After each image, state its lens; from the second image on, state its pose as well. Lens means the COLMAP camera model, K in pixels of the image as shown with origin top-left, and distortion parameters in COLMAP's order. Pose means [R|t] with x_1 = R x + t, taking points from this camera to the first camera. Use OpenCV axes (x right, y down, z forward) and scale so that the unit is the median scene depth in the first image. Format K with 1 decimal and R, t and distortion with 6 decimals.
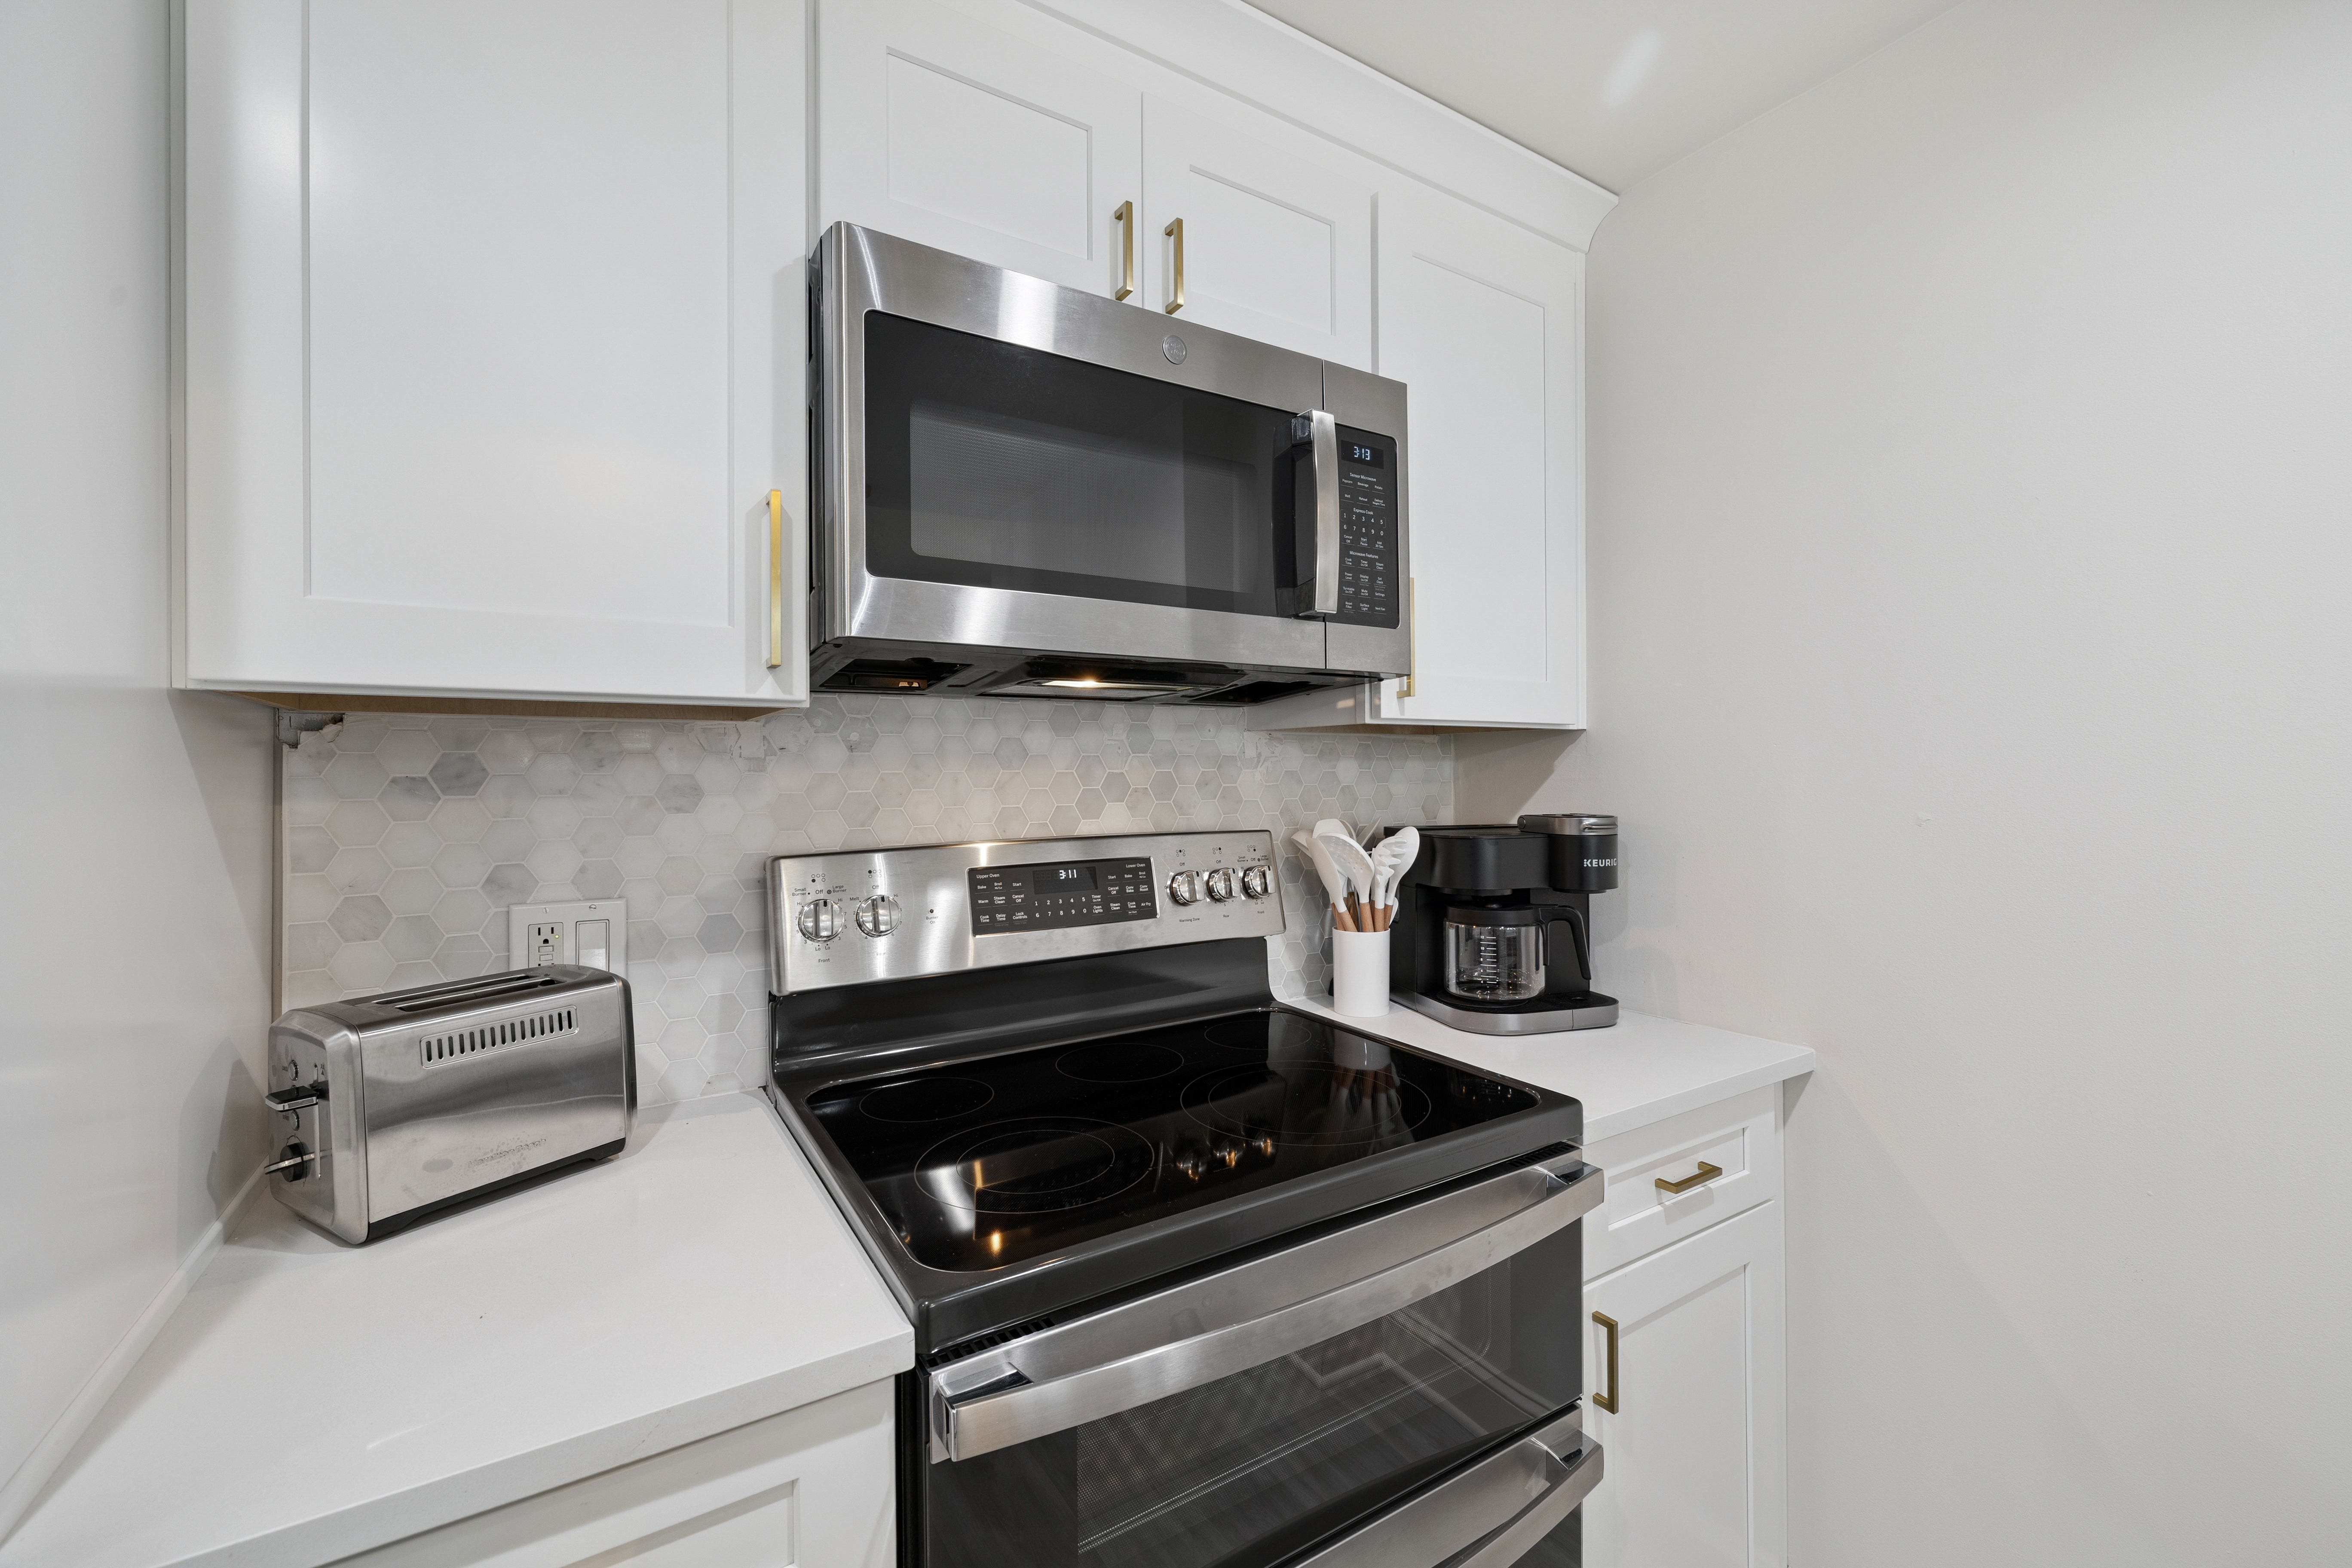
lens RADIAL K [[982.1, 0, 1183.9], [0, 982.1, 777.9], [0, 0, 1]] dist [-0.002960, 0.000321]
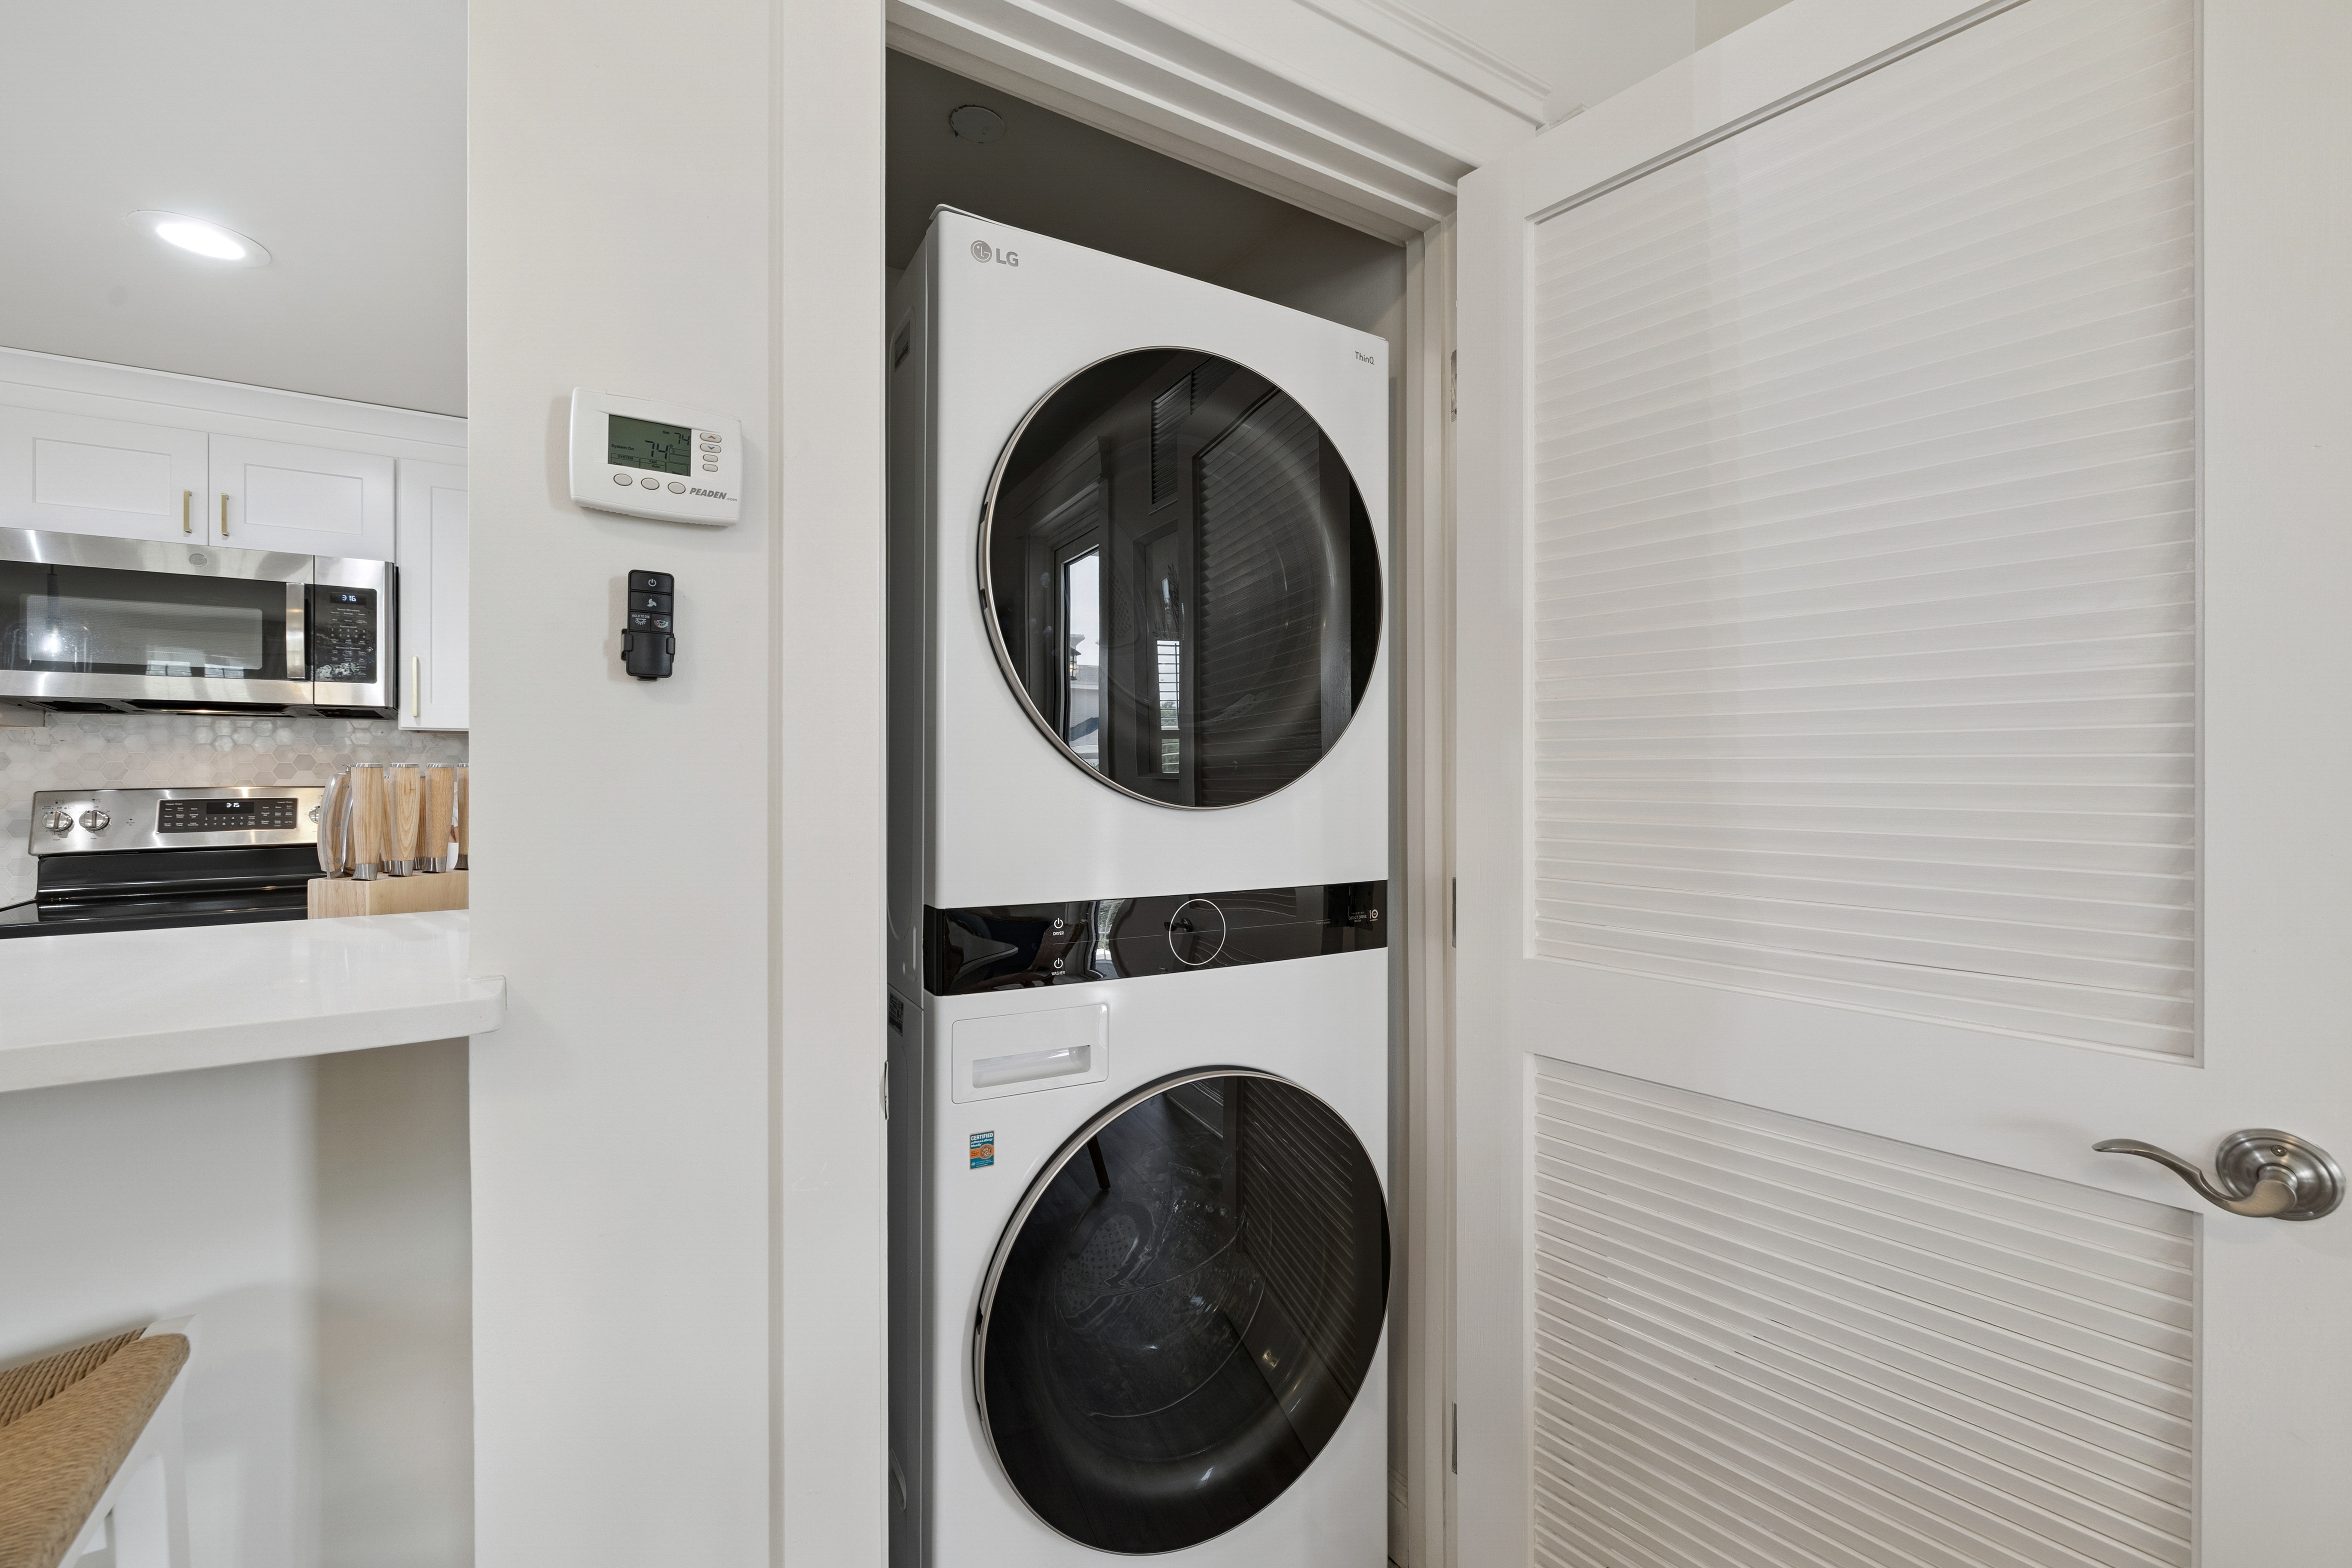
lens RADIAL K [[982.1, 0, 1170.2], [0, 982.1, 780.7], [0, 0, 1]] dist [-0.002960, 0.000321]
pose [[0.999977, 0.006237, 0.002819, 1.854303], [-0.006263, 0.999939, 0.009096, 0.019788], [-0.002762, -0.009113, 0.999955, -1.031146]]
